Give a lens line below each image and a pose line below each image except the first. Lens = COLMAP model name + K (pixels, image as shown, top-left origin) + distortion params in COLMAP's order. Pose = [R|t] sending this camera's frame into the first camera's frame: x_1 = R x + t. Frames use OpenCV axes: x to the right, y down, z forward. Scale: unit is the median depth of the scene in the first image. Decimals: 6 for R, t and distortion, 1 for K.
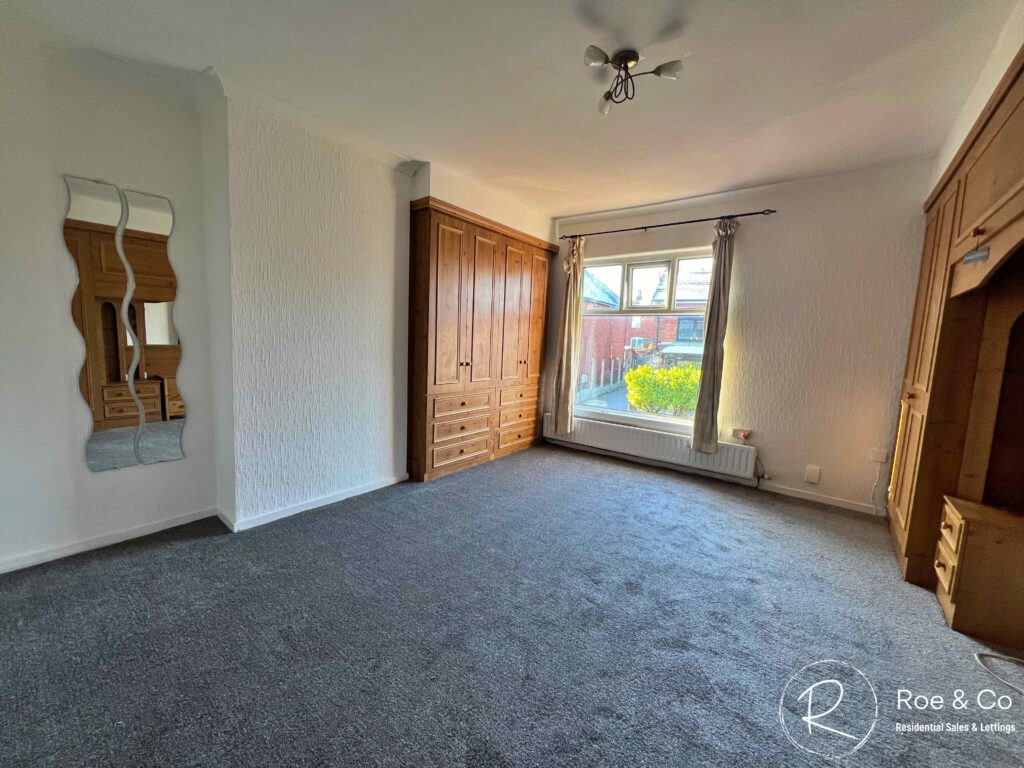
lens RADIAL K [[410.9, 0, 515.1], [0, 410.9, 384.3], [0, 0, 1]] dist [0.003721, -0.000116]
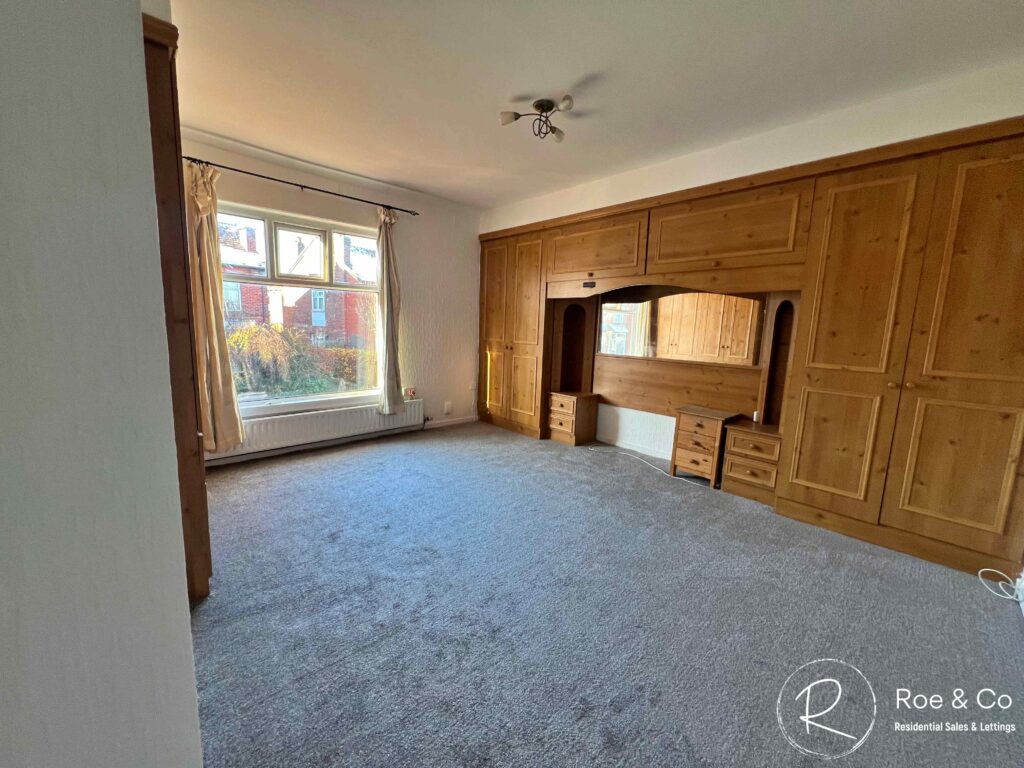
lens RADIAL K [[410.9, 0, 513.2], [0, 410.9, 385.1], [0, 0, 1]] dist [0.003721, -0.000116]
pose [[0.164788, -0.177691, 0.970191, -0.556514], [0.086279, 0.982465, 0.165284, -0.071668], [-0.982548, 0.056470, 0.177230, 0.436611]]
